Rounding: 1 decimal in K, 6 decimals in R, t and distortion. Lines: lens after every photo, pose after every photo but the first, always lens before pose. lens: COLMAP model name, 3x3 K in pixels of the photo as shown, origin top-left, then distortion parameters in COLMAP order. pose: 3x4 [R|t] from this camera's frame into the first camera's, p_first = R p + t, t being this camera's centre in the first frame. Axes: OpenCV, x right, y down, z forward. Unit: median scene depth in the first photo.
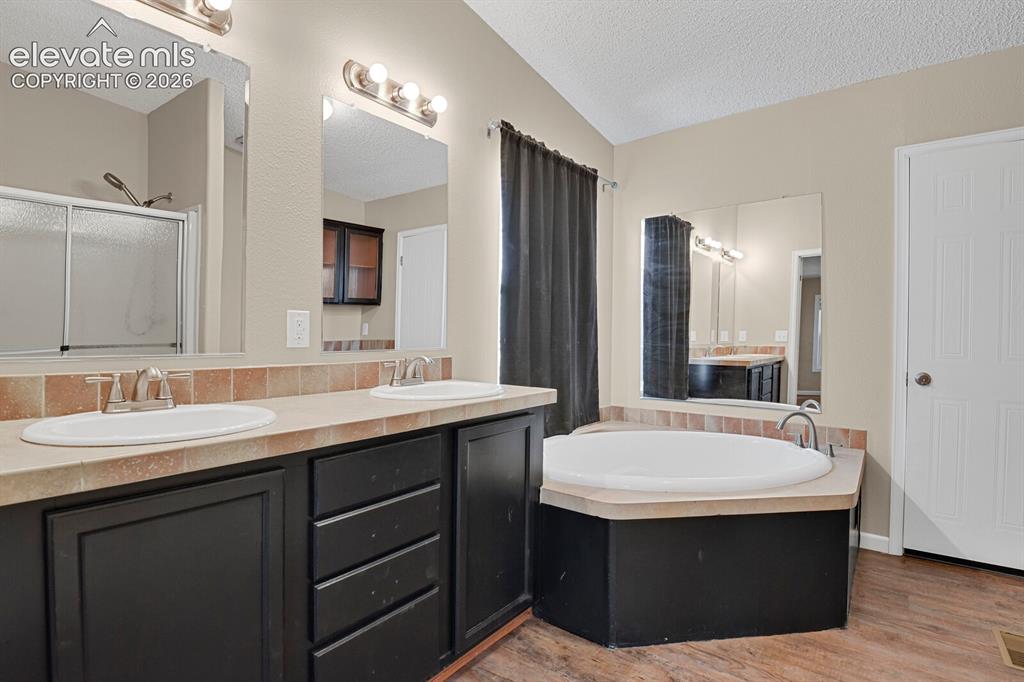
lens RADIAL K [[501.8, 0, 514.1], [0, 501.8, 336.3], [0, 0, 1]] dist [-0.022387, -0.004621]
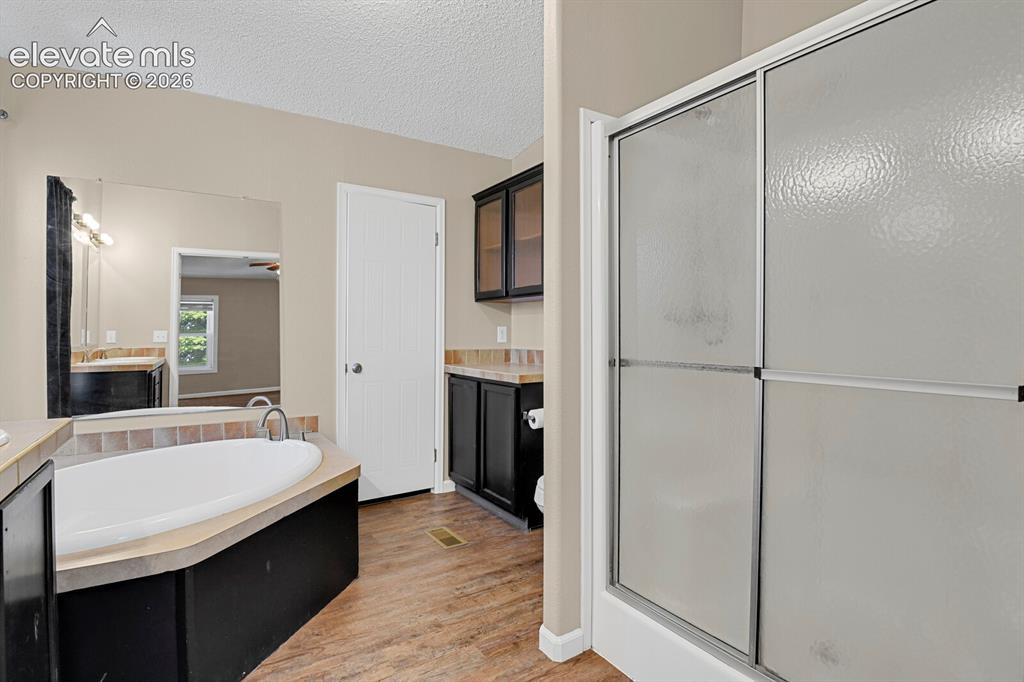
lens RADIAL K [[501.8, 0, 513.0], [0, 501.8, 340.4], [0, 0, 1]] dist [-0.022387, -0.004621]
pose [[0.320819, -0.012532, 0.947058, -0.327198], [0.004965, 0.999921, 0.011549, -0.000228], [-0.947128, 0.000997, 0.320856, 0.222043]]
